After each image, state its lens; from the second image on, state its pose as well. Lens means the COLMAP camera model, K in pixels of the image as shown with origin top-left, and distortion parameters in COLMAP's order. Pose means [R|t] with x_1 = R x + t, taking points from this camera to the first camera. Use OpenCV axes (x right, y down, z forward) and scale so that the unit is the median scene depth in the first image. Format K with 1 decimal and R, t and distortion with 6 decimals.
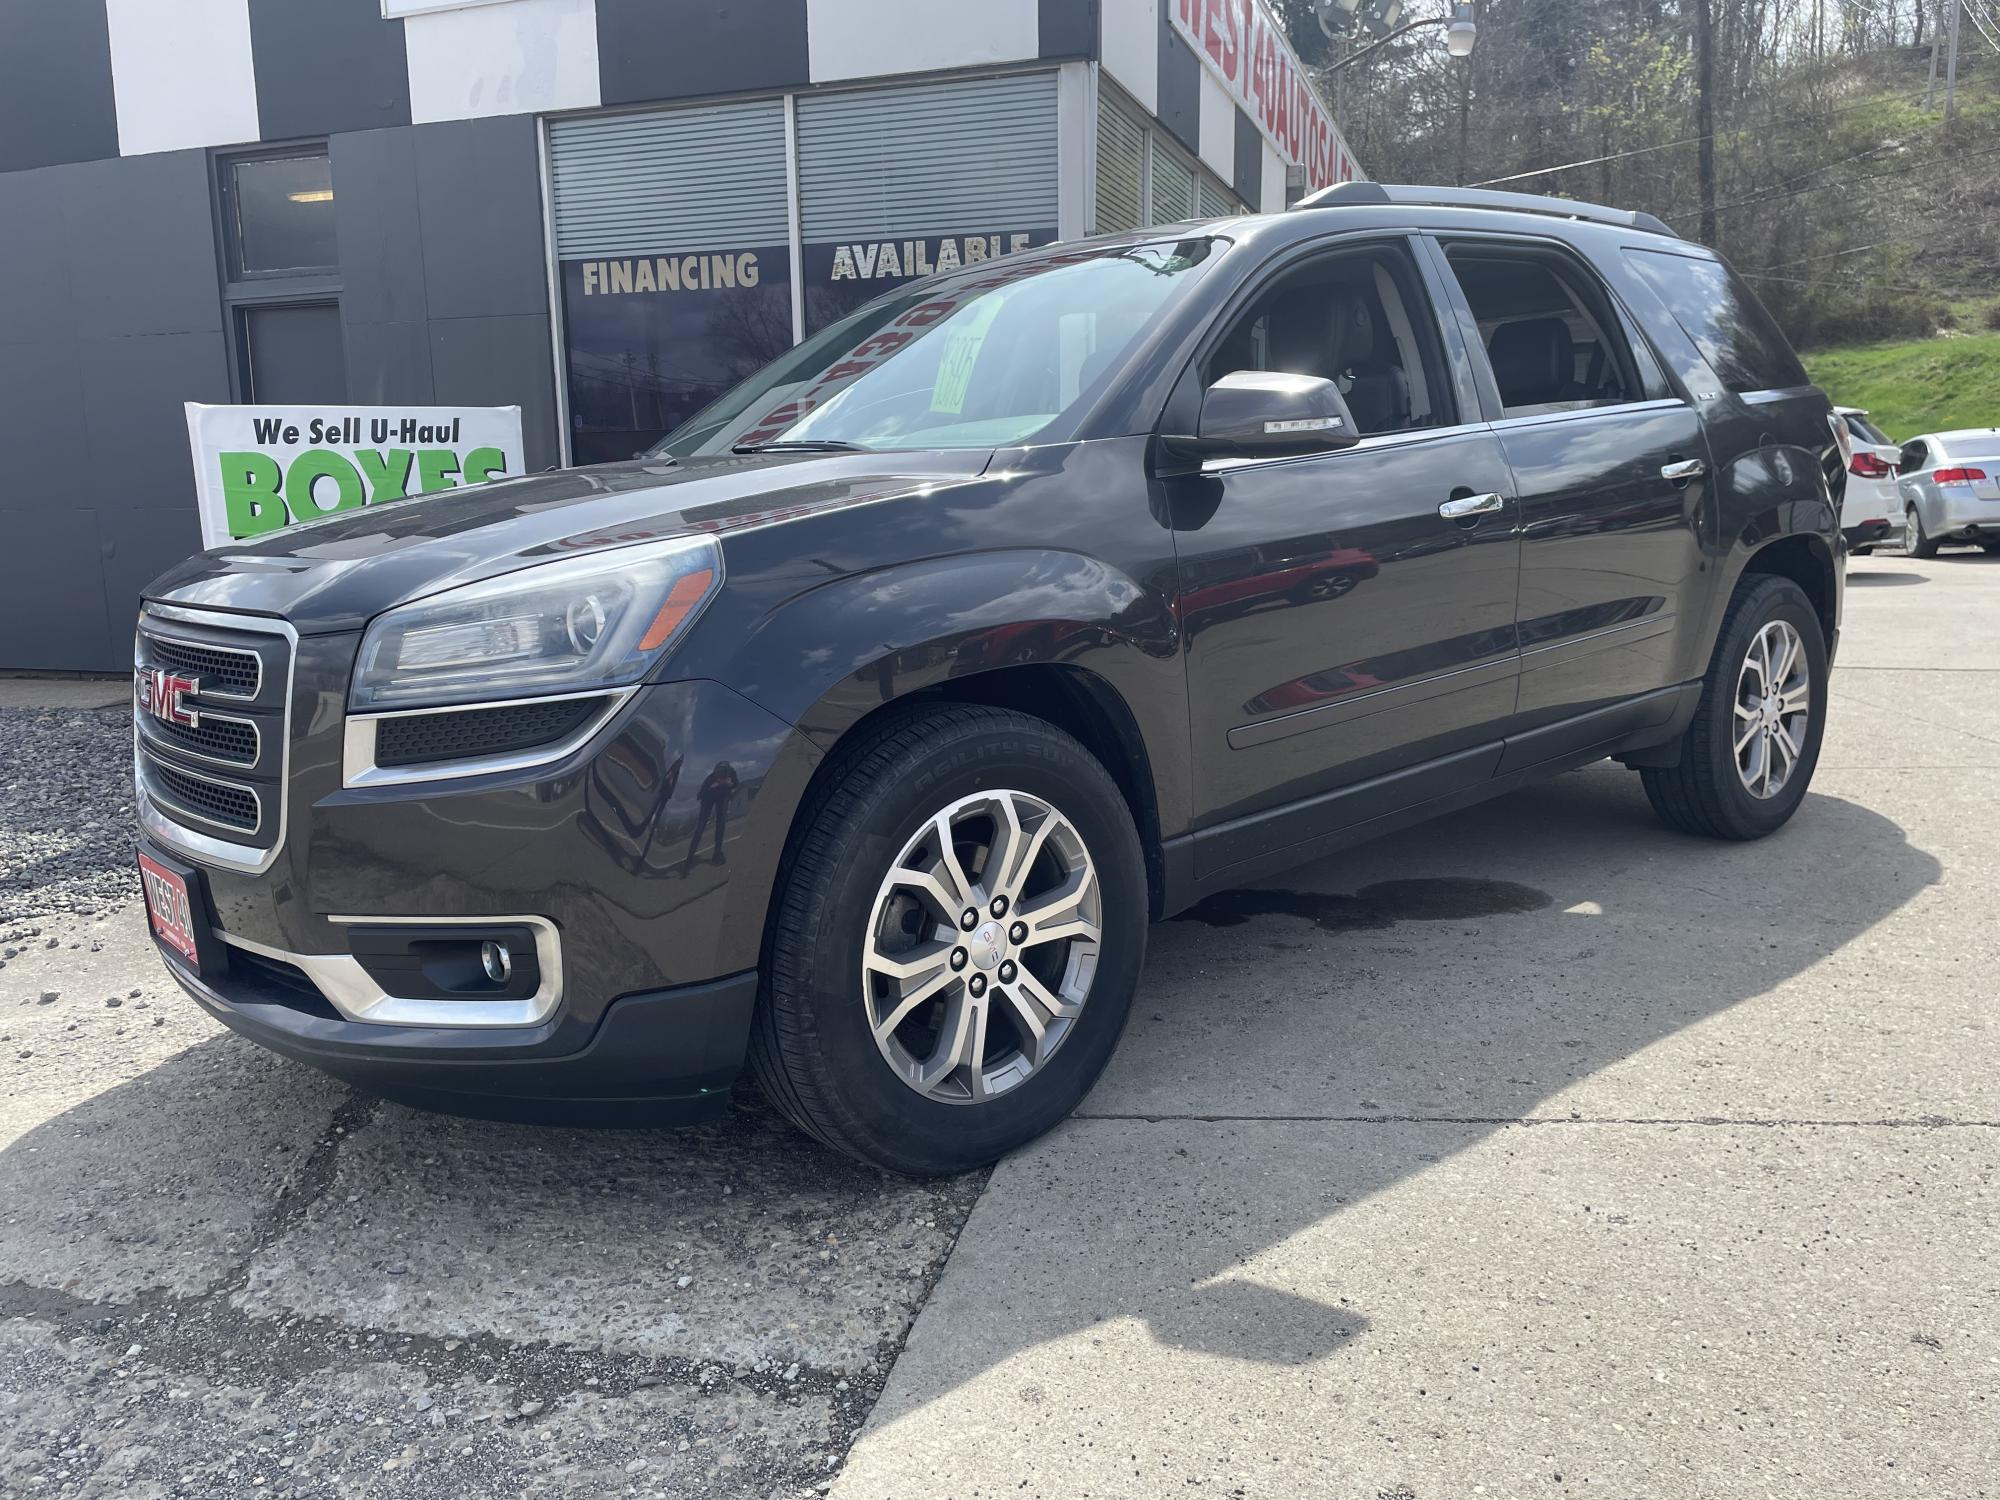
lens RADIAL K [[1492.4, 0, 990.0], [0, 1492.4, 728.5], [0, 0, 1]] dist [0.086098, -0.106984]
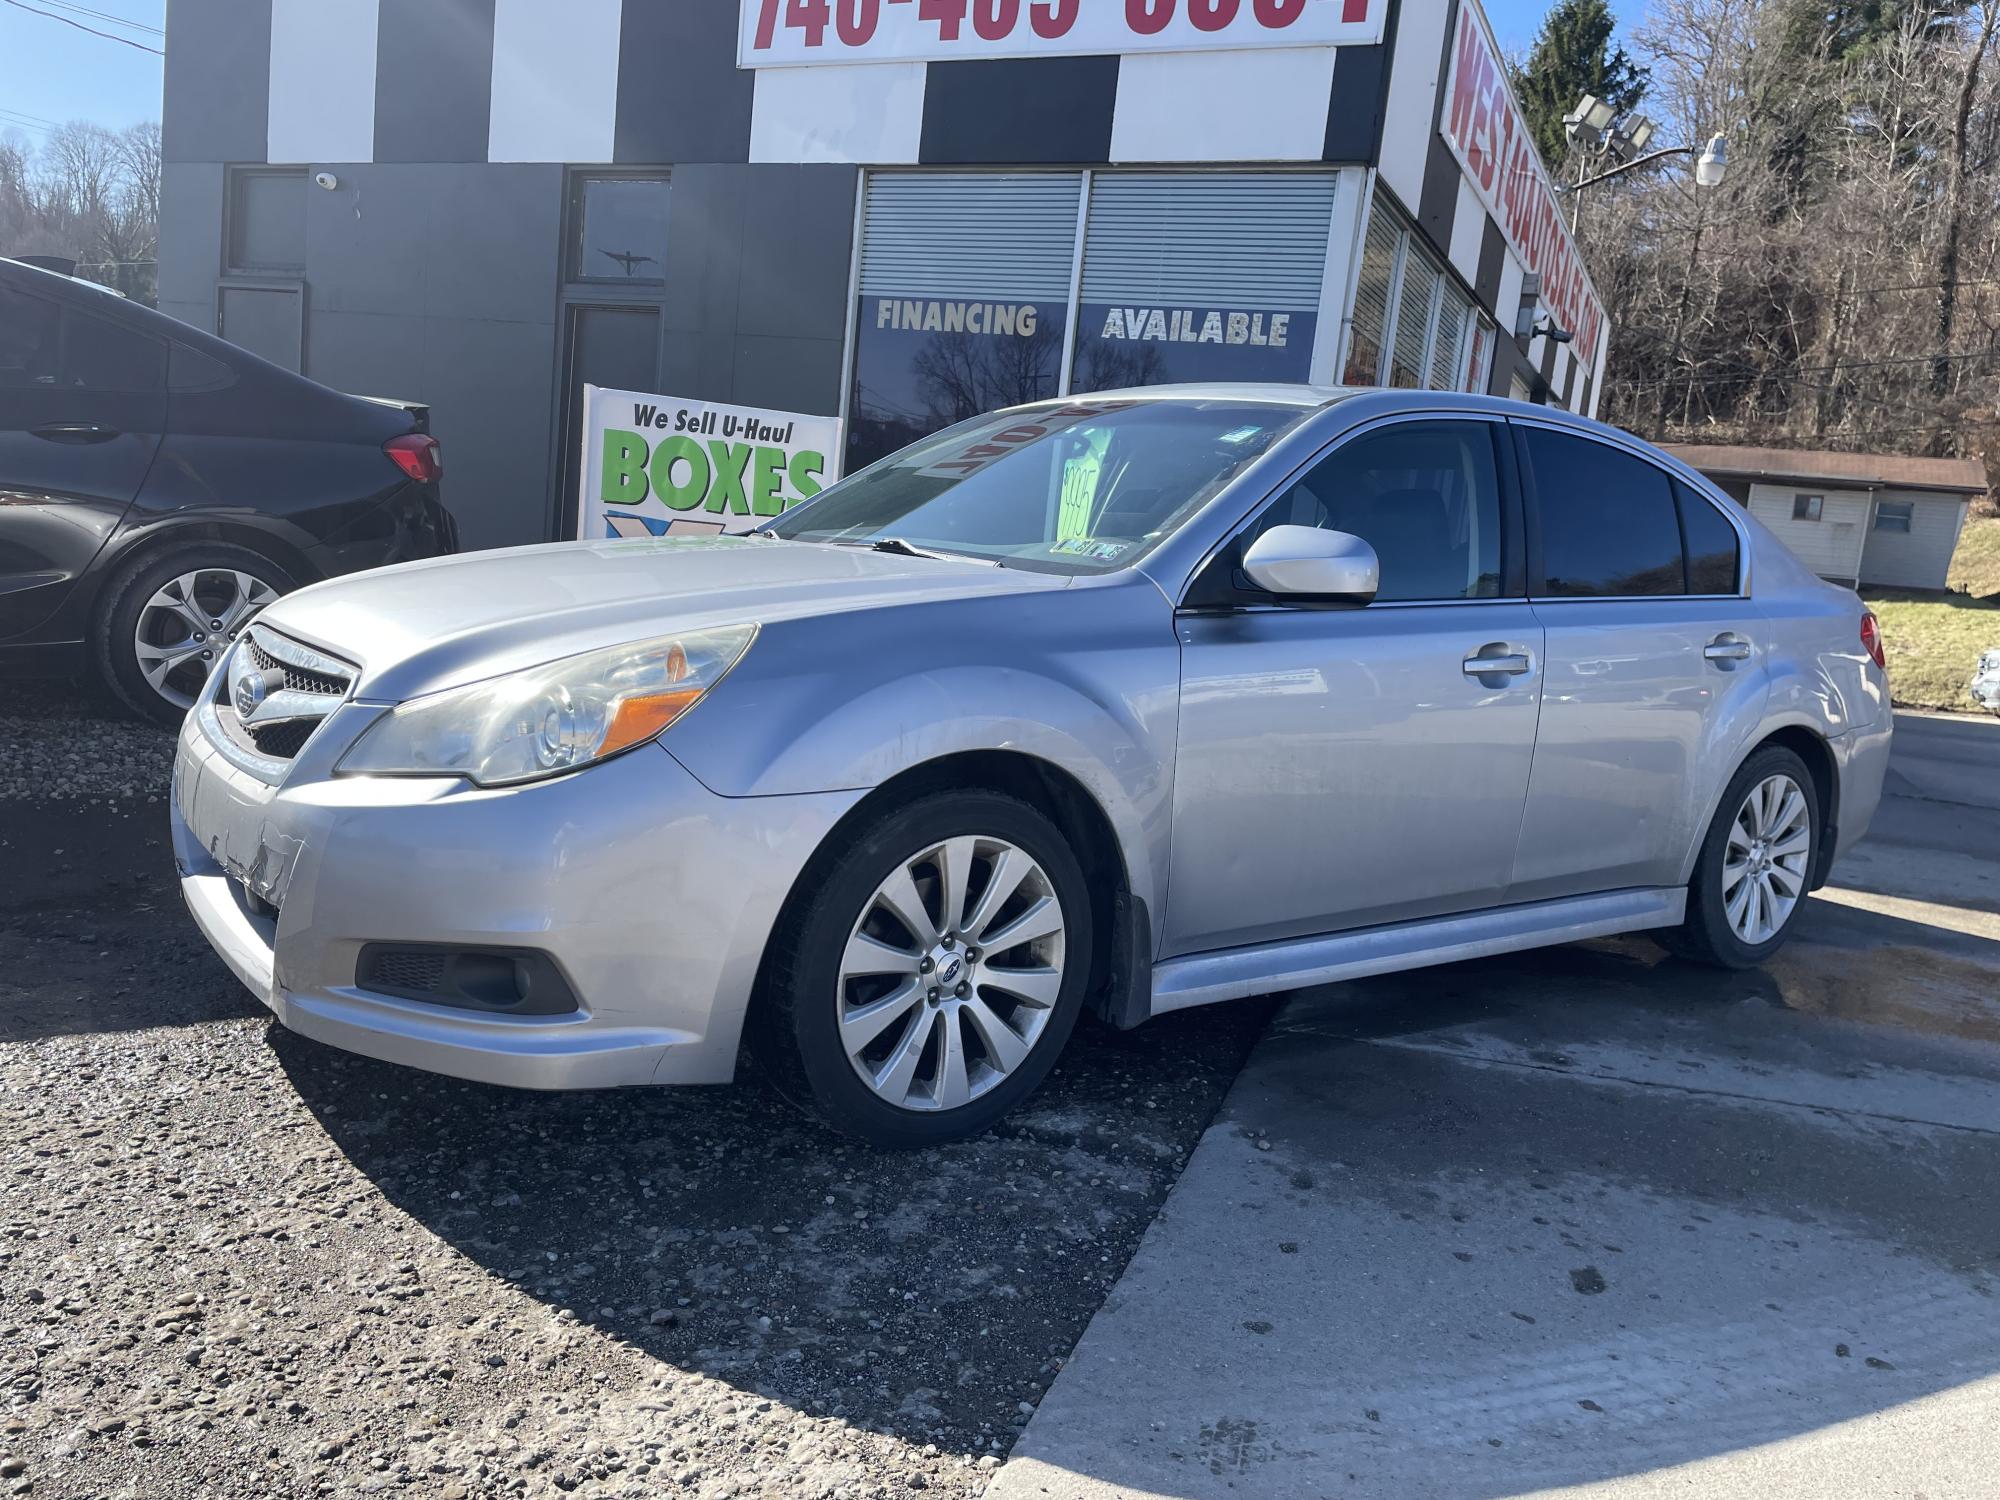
lens RADIAL K [[1492.4, 0, 989.8], [0, 1492.4, 736.4], [0, 0, 1]] dist [0.086098, -0.106984]
pose [[0.986722, 0.133034, -0.093179, -0.043657], [-0.135830, 0.990434, -0.024304, 0.029821], [0.089054, 0.036638, 0.995353, -0.093708]]
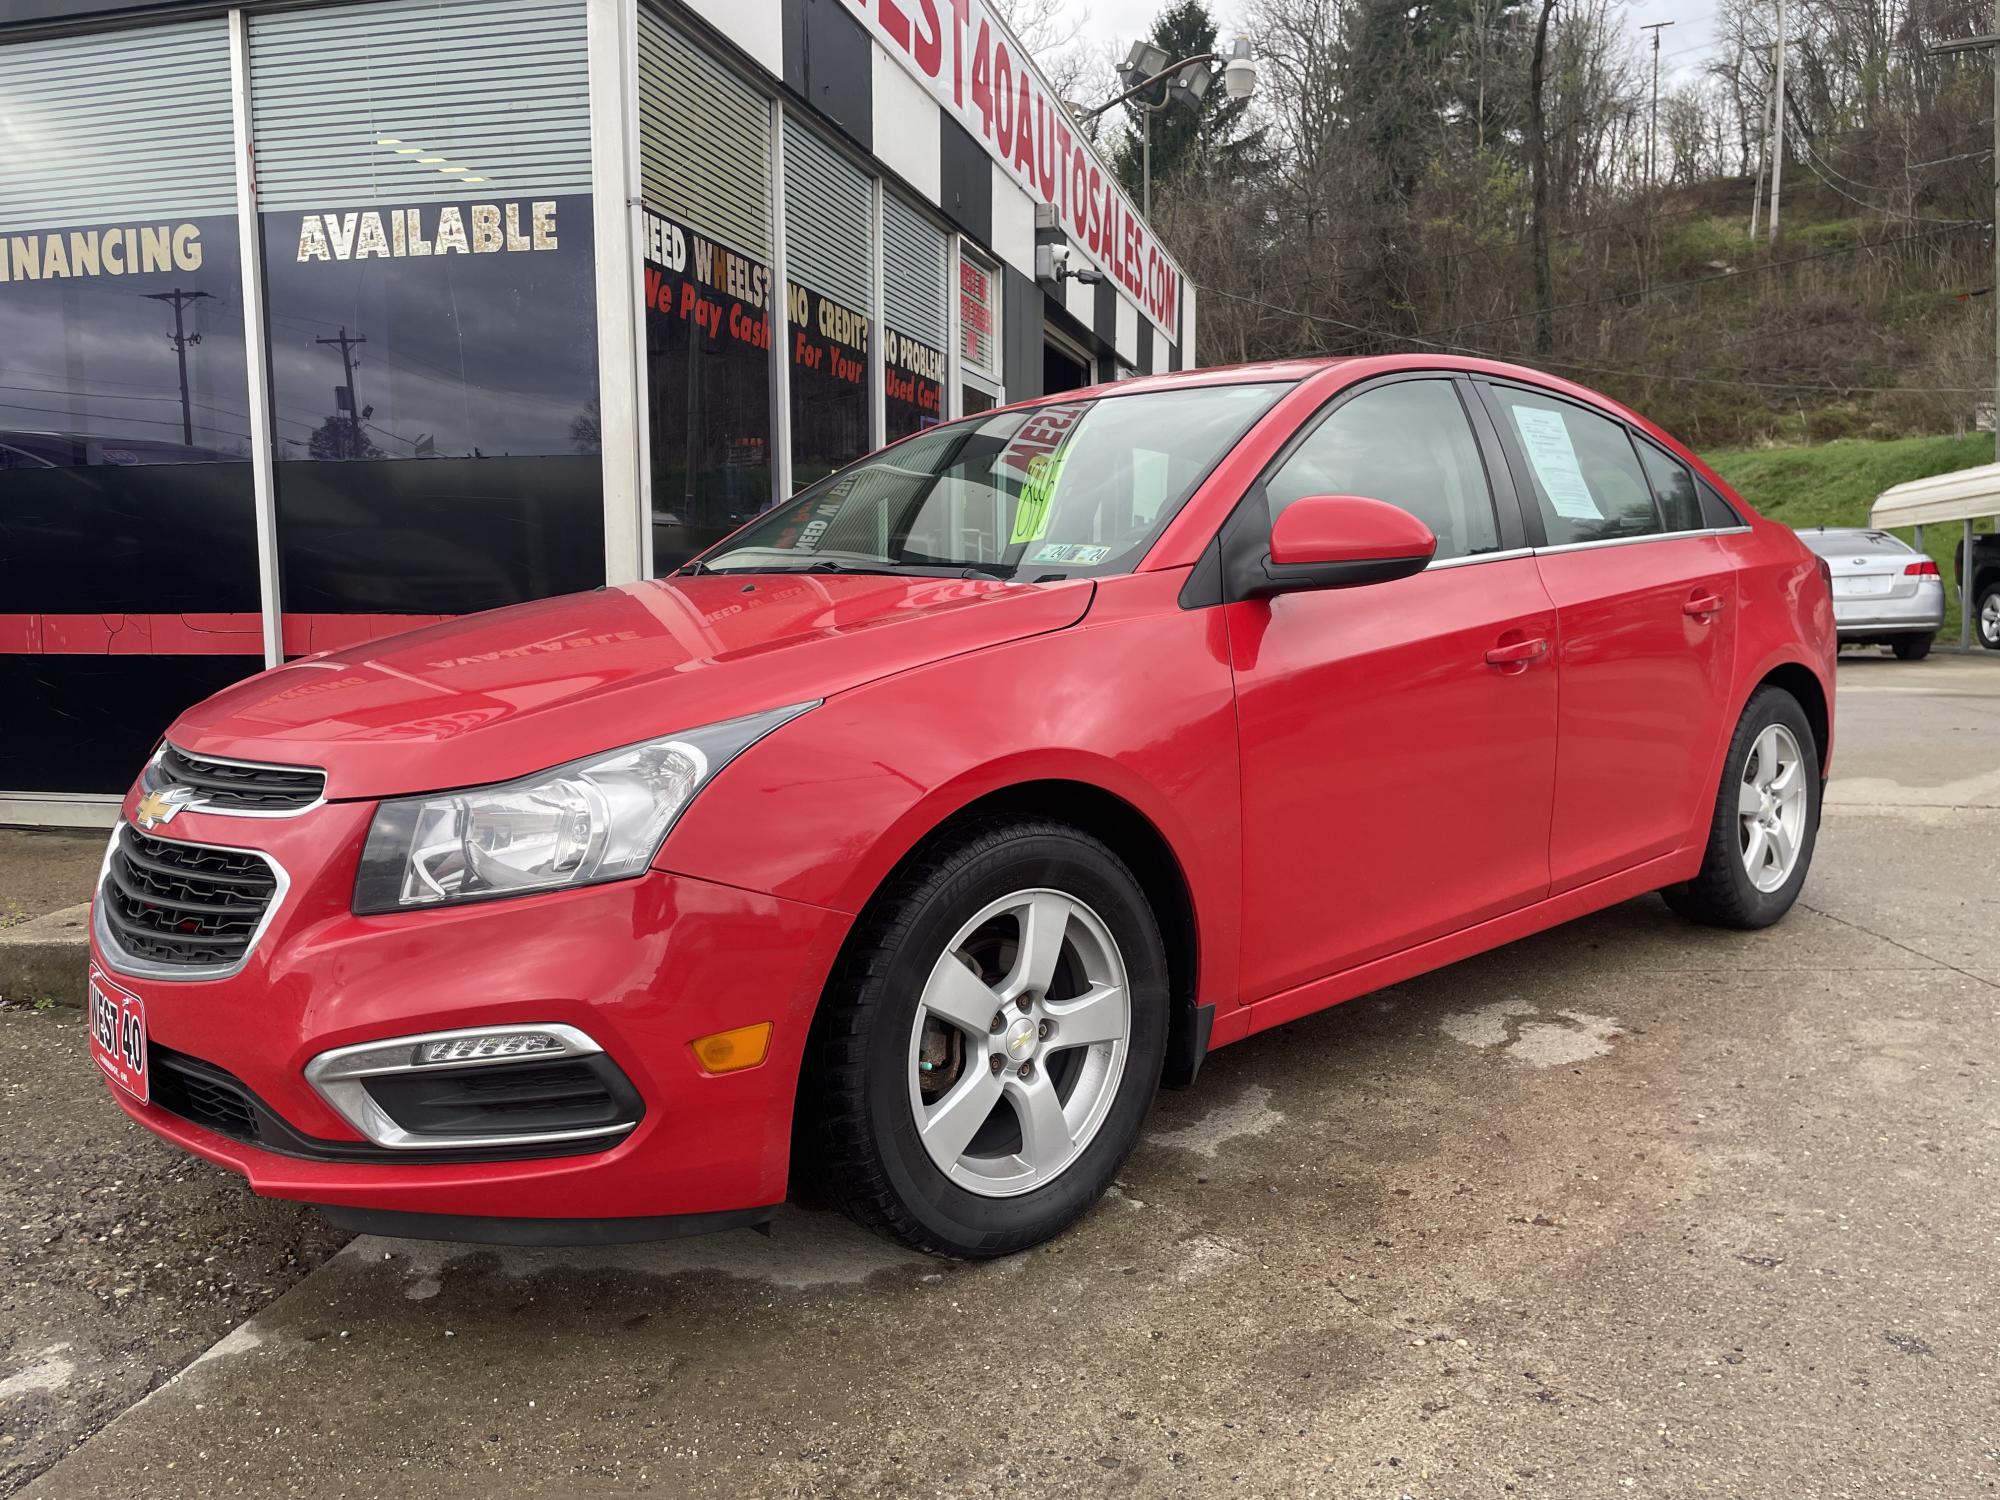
lens RADIAL K [[1492.4, 0, 999.3], [0, 1492.4, 741.5], [0, 0, 1]] dist [0.086098, -0.106984]
pose [[0.996399, 0.004010, 0.084697, 0.165848], [0.000690, 0.998464, -0.055391, -0.027577], [-0.084790, 0.055250, 0.994866, 0.256162]]
